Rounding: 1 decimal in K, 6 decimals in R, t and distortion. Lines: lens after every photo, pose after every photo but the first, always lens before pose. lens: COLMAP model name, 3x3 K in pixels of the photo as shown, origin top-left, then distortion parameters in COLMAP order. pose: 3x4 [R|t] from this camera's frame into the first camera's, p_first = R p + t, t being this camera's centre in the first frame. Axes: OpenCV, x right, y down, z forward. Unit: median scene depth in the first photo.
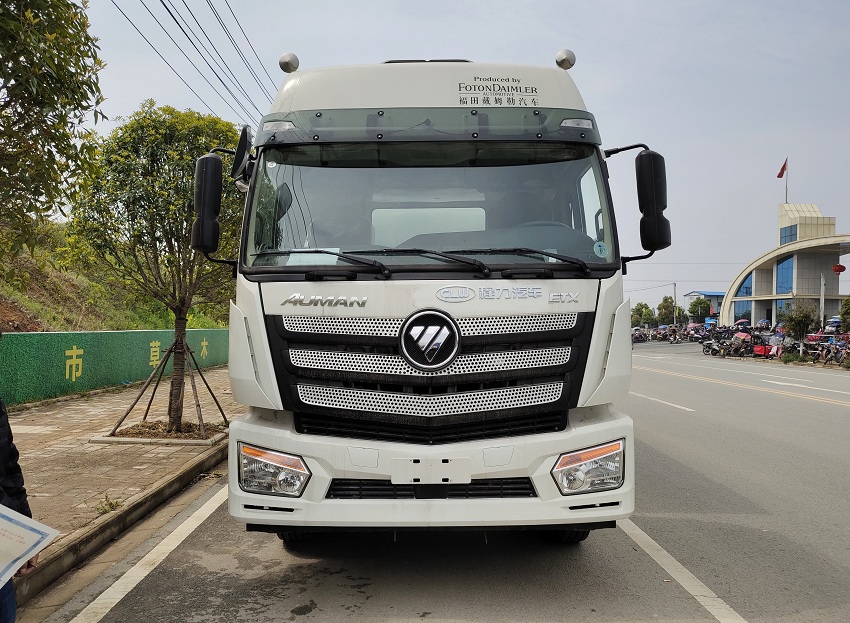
lens RADIAL K [[644.9, 0, 422.5], [0, 644.9, 319.5], [0, 0, 1]] dist [0.040610, -0.010415]
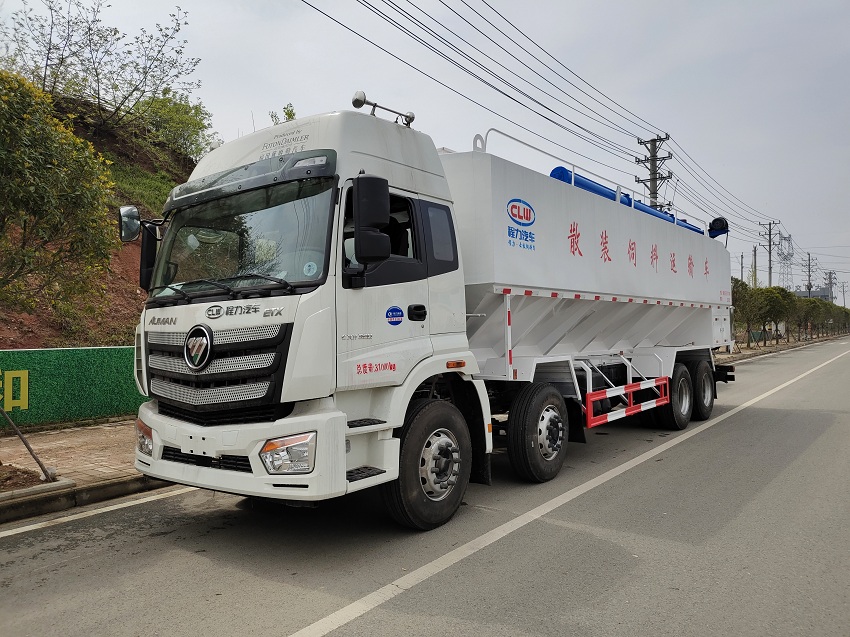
lens RADIAL K [[644.9, 0, 418.2], [0, 644.9, 310.3], [0, 0, 1]] dist [0.040610, -0.010415]
pose [[0.798532, -0.041504, -0.600520, 1.169069], [0.045877, 0.998915, -0.008034, -0.014727], [0.600202, -0.021134, 0.799569, 0.194020]]
